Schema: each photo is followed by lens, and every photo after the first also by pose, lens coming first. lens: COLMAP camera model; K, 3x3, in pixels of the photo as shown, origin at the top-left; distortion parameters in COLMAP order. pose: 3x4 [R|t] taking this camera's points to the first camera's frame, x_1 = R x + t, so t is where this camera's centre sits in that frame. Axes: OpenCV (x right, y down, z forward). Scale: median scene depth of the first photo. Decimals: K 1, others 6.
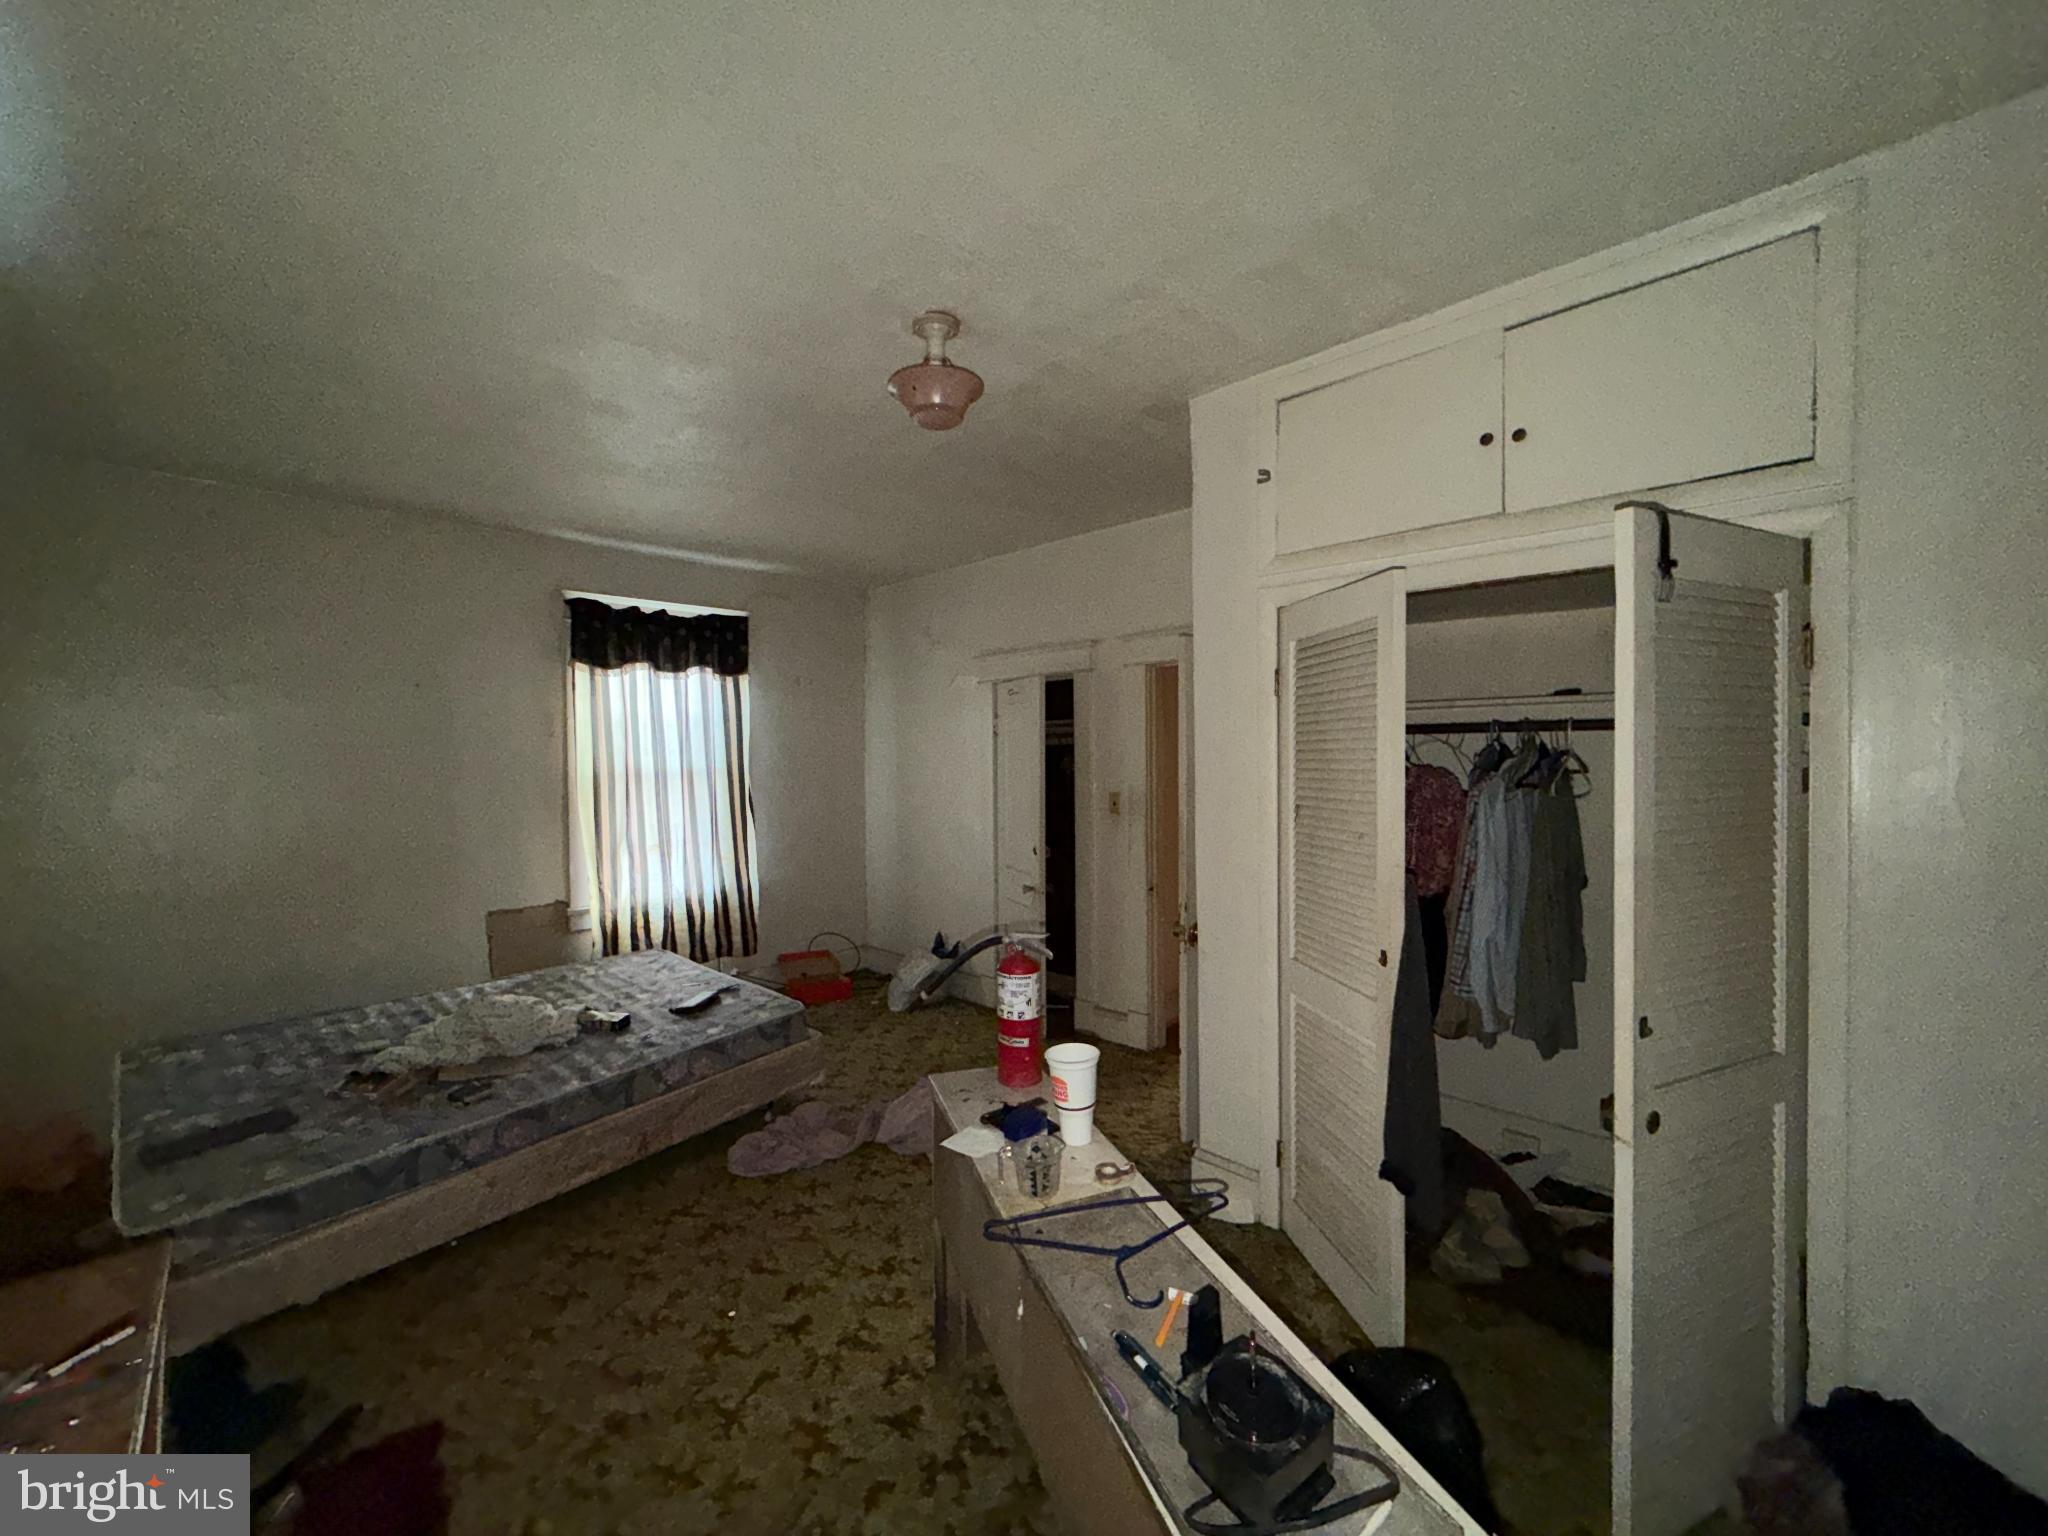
lens RADIAL K [[811.7, 0, 1020.1], [0, 811.7, 774.4], [0, 0, 1]] dist [0.000514, -0.000021]
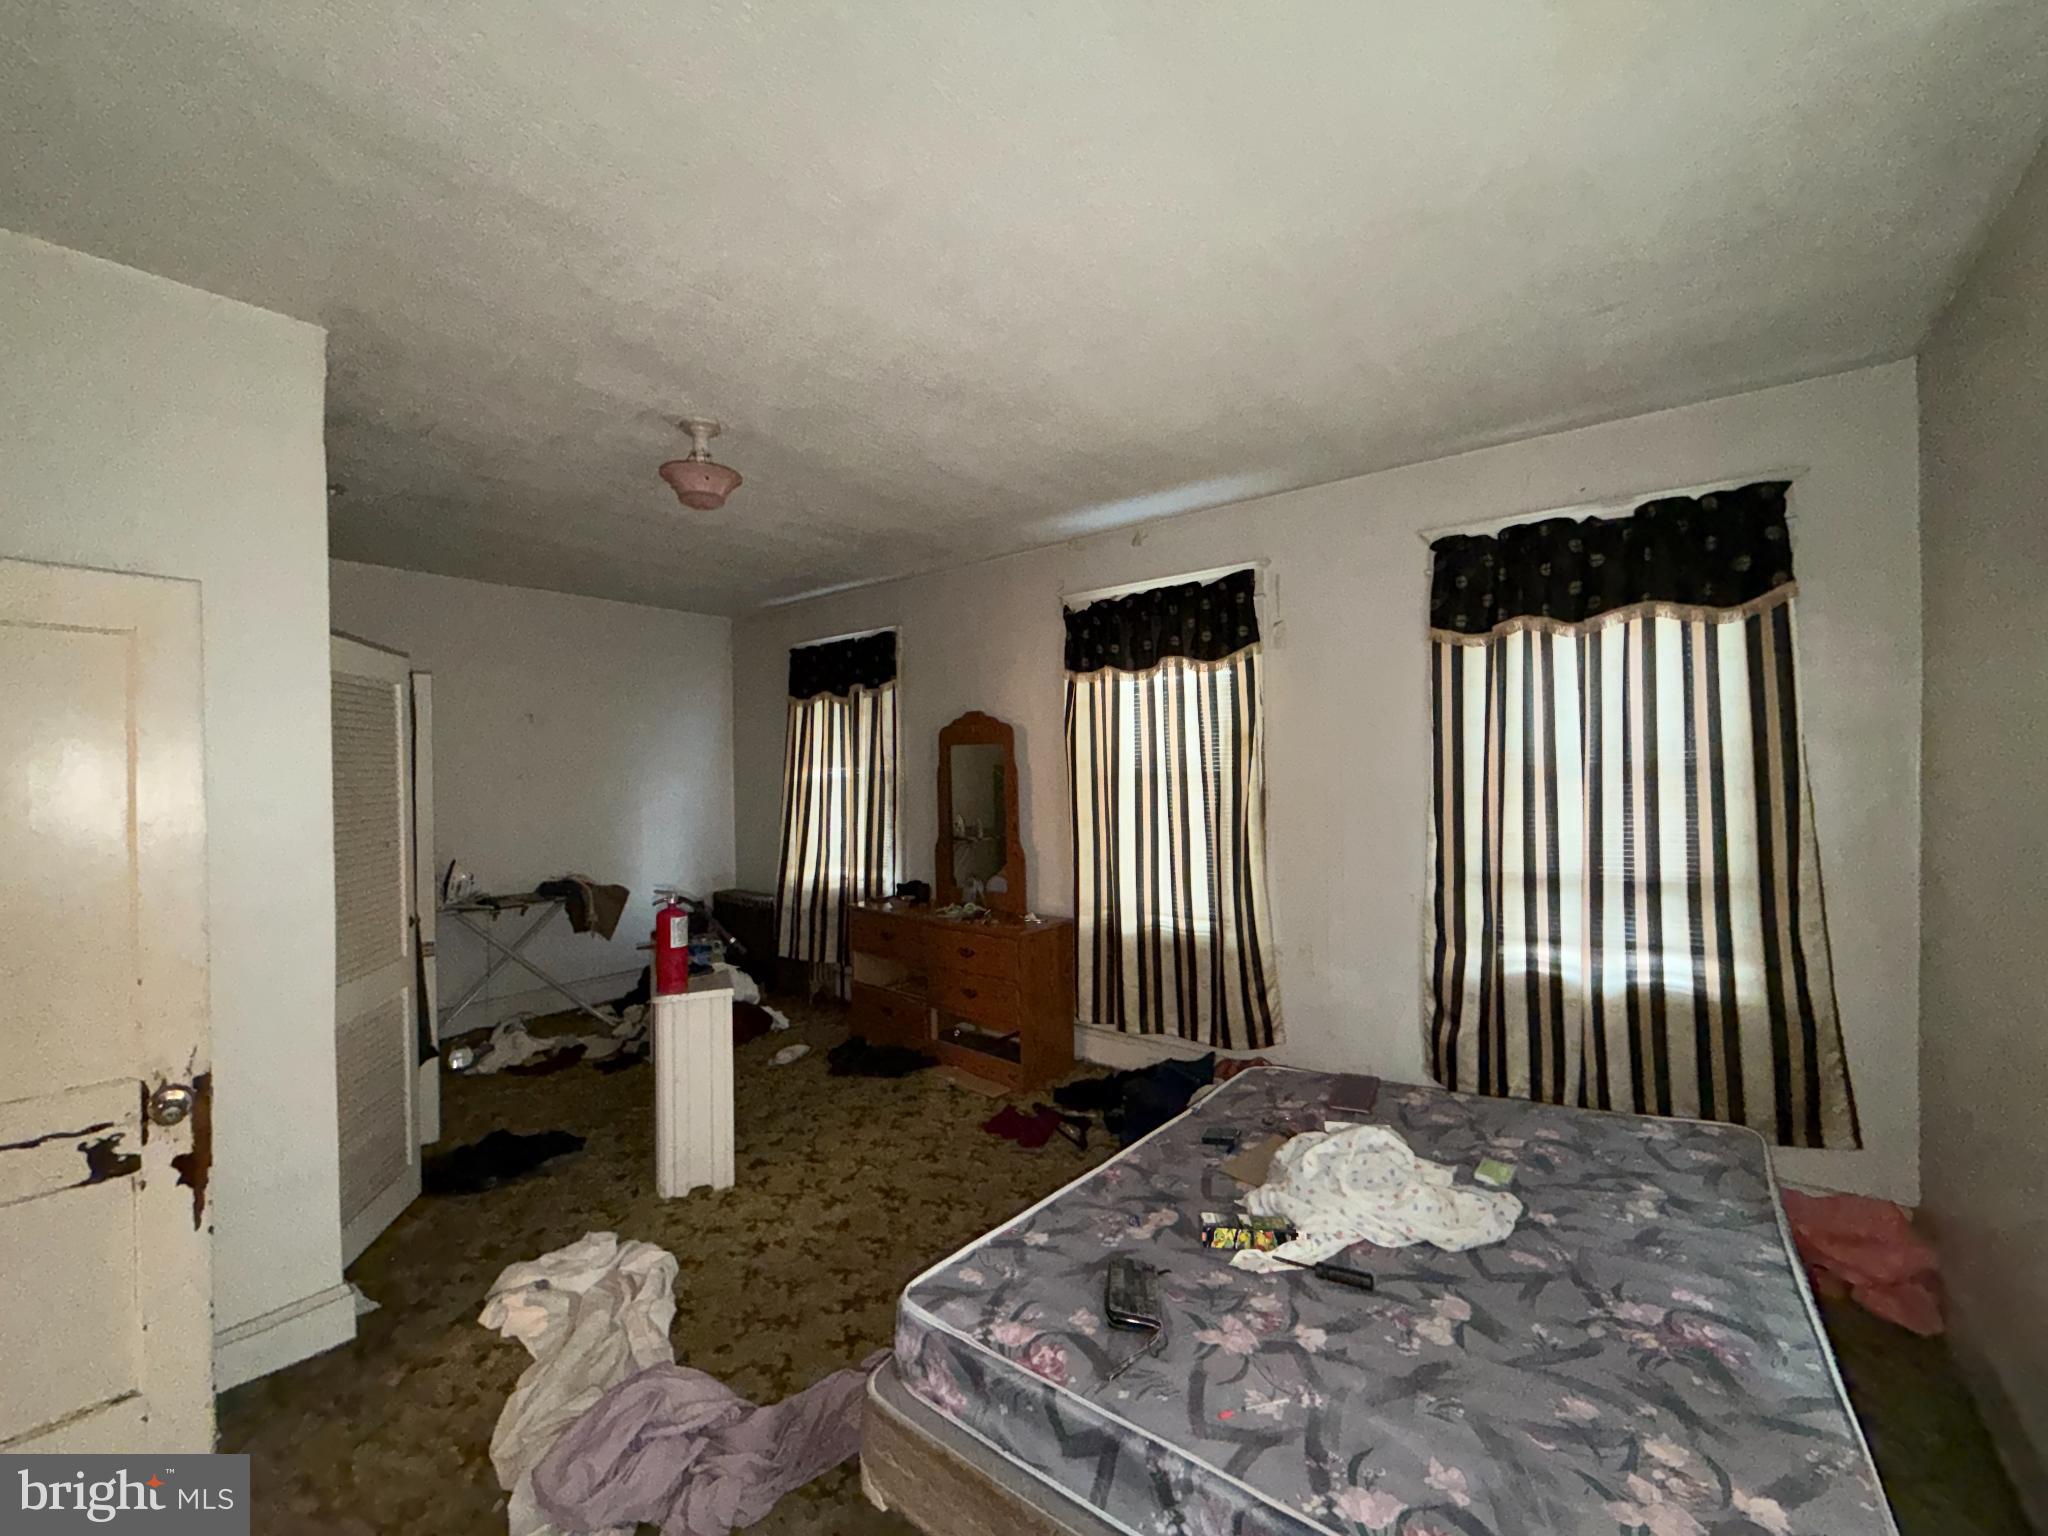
lens RADIAL K [[811.7, 0, 1020.1], [0, 811.7, 774.4], [0, 0, 1]] dist [0.000514, -0.000021]
pose [[-0.995797, 0.023002, -0.088652, -0.428032], [0.021774, 0.999653, 0.014793, -0.032954], [0.088961, 0.012800, -0.995953, 2.105468]]
